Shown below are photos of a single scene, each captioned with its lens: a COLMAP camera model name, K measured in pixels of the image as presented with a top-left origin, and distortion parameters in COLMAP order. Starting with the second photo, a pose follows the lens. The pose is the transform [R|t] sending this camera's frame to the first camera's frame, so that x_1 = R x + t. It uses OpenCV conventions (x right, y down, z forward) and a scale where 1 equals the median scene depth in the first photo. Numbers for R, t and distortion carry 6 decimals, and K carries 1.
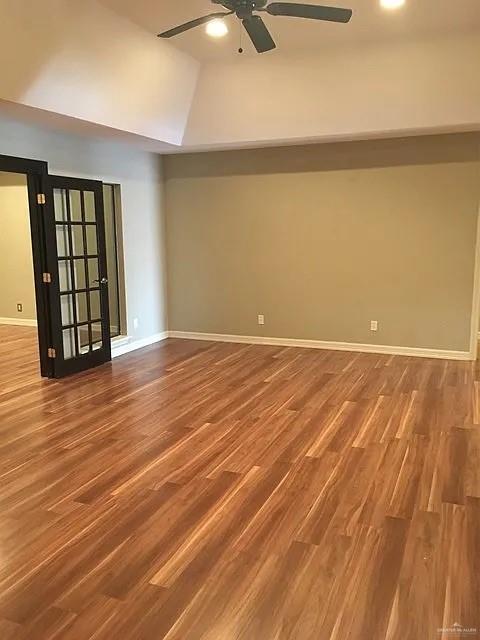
lens RADIAL K [[545.5, 0, 240.0], [0, 545.5, 320.0], [0, 0, 1]] dist [0.008580, -0.000078]
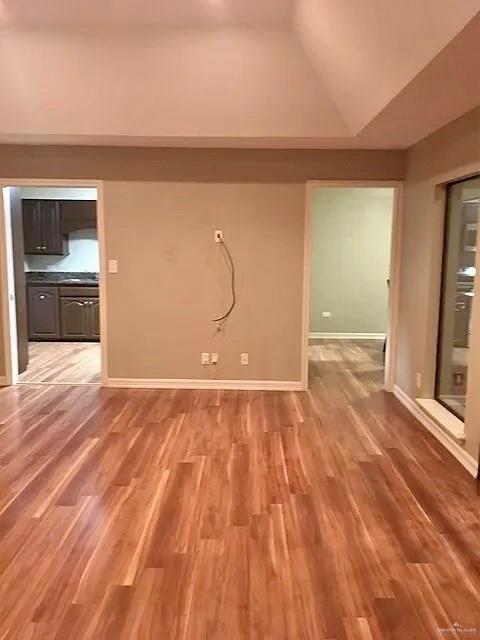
lens RADIAL K [[545.5, 0, 240.0], [0, 545.5, 320.0], [0, 0, 1]] dist [0.008580, -0.000078]
pose [[-0.925094, 0.049712, -0.376471, 0.044342], [-0.069569, 0.952428, 0.296716, -0.321166], [0.373312, 0.300681, -0.877627, 1.846525]]
